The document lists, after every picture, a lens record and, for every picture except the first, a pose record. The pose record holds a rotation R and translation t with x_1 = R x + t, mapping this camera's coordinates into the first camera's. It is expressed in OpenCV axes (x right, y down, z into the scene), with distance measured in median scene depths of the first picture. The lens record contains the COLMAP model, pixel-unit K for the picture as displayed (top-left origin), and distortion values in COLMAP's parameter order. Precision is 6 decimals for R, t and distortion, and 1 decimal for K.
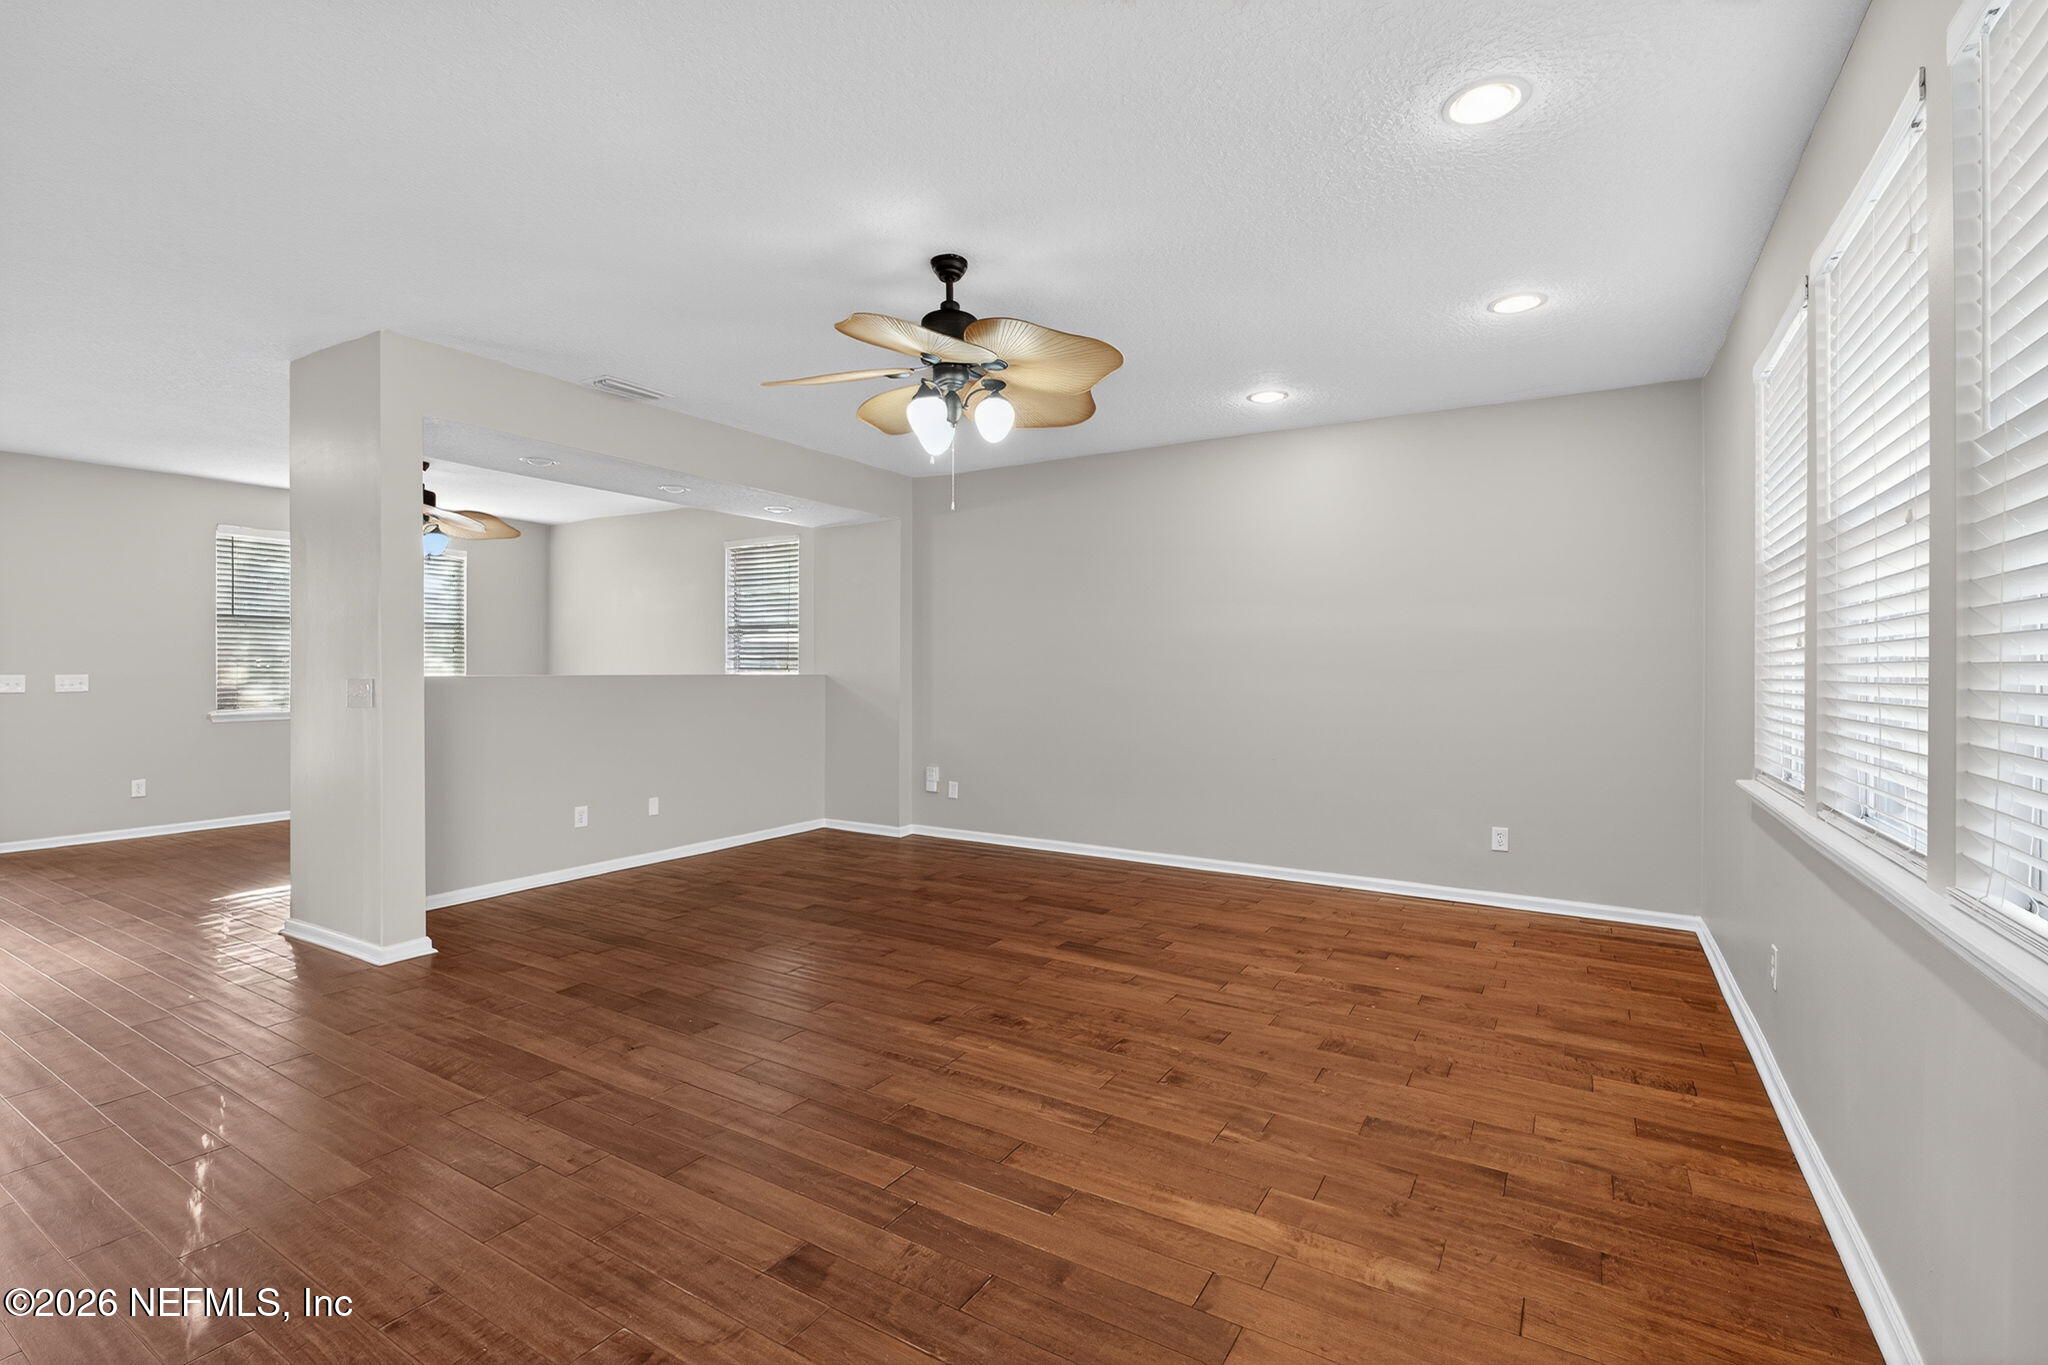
lens RADIAL K [[894.7, 0, 1042.0], [0, 894.7, 680.0], [0, 0, 1]] dist [-0.003830, 0.000292]
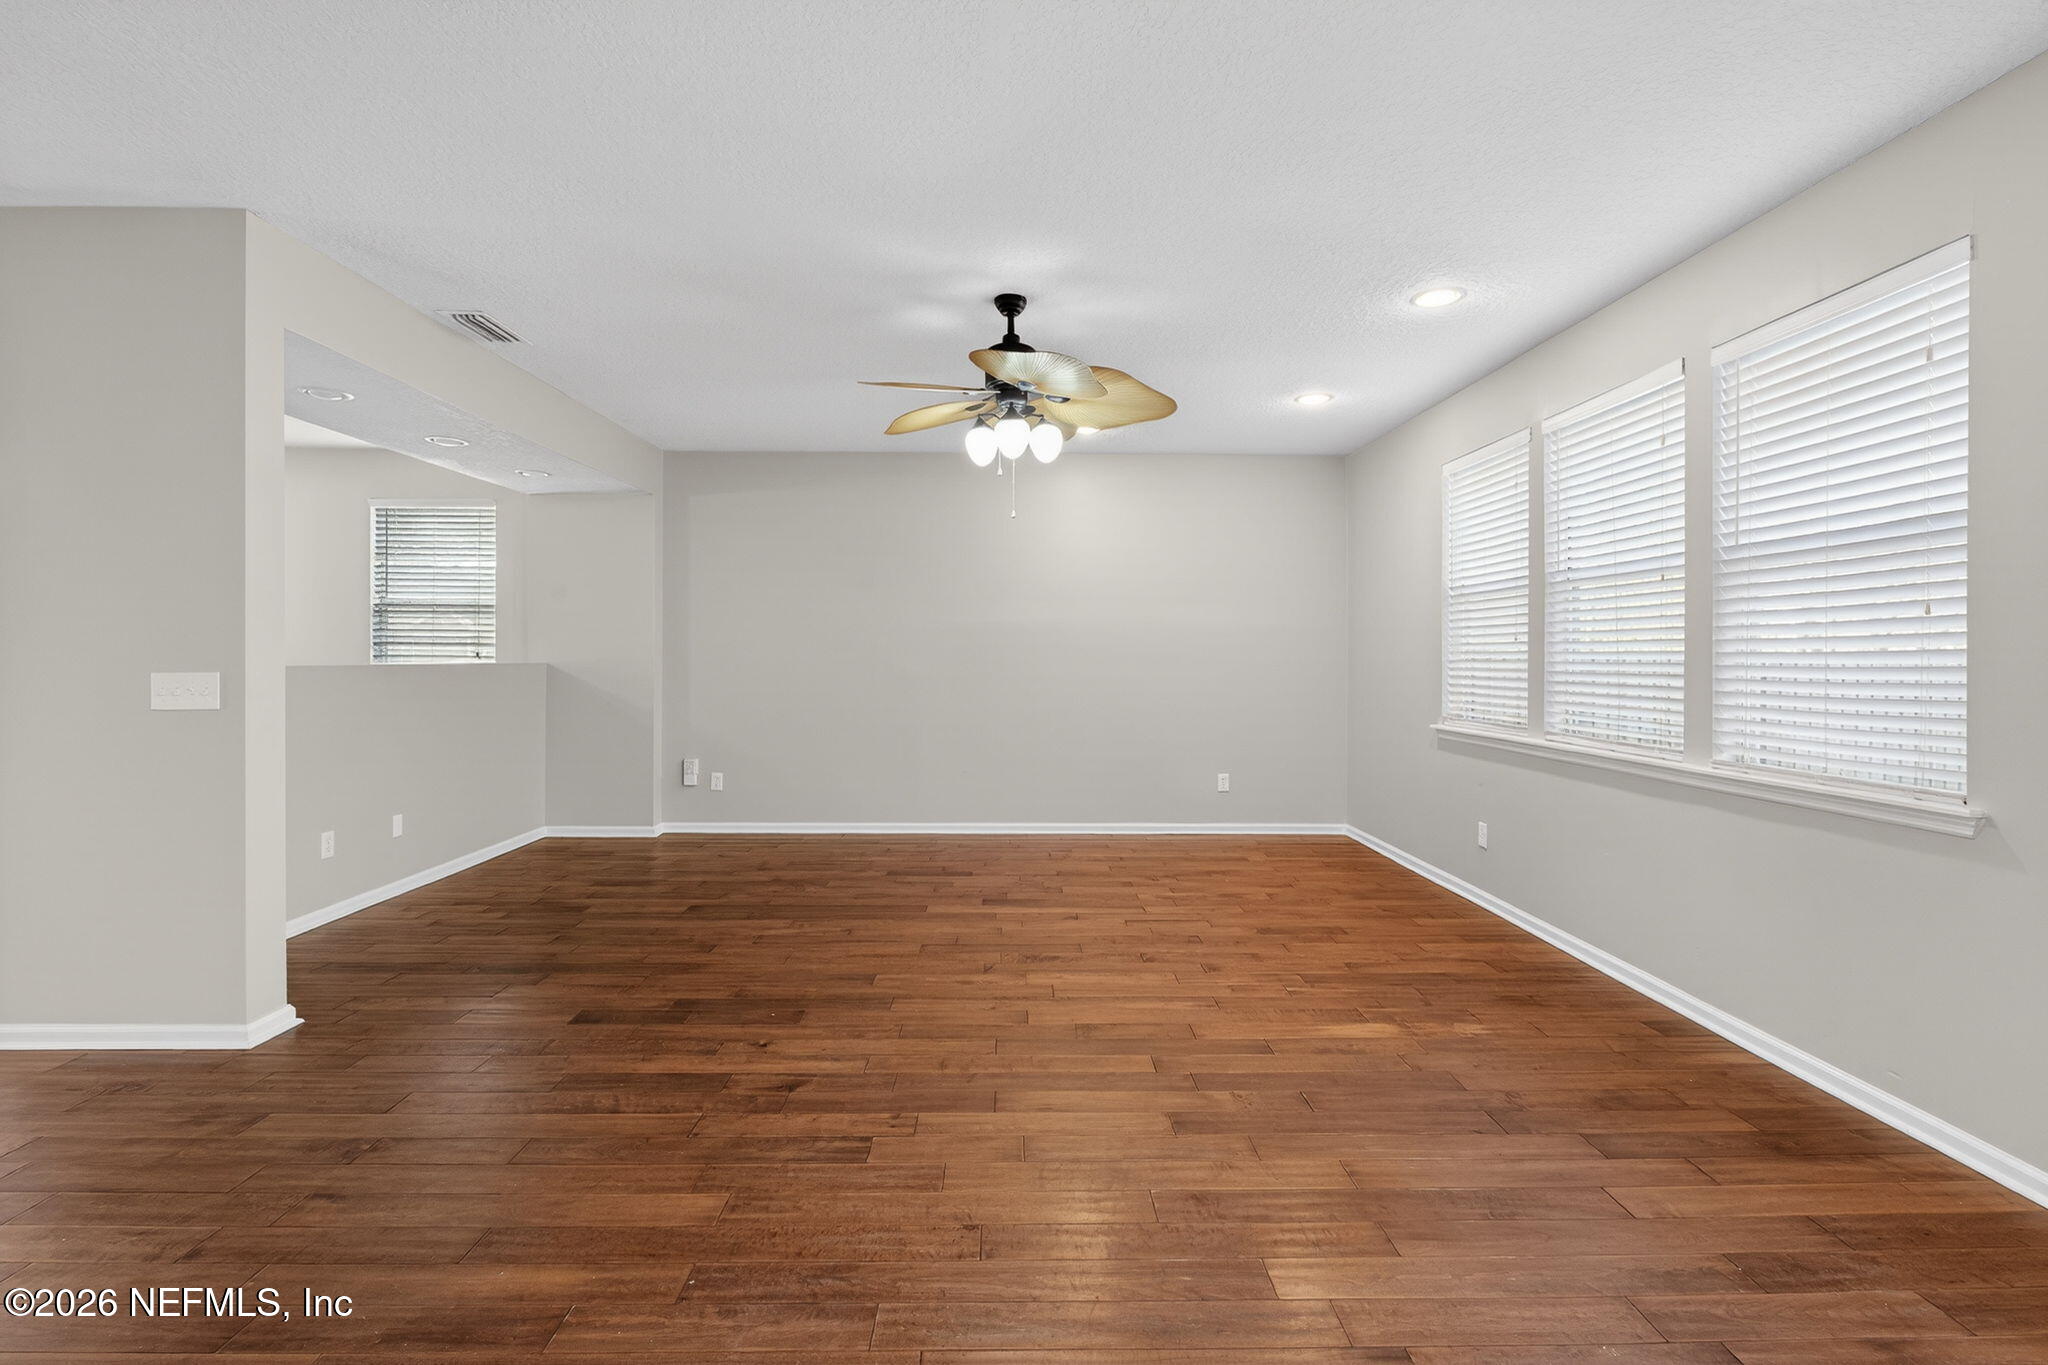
lens RADIAL K [[894.7, 0, 1020.3], [0, 894.7, 665.3], [0, 0, 1]] dist [-0.003830, 0.000292]
pose [[0.856508, -0.006921, 0.516087, -0.683924], [0.007811, 0.999969, 0.000446, -0.000194], [-0.516074, 0.003649, 0.856536, 0.019067]]
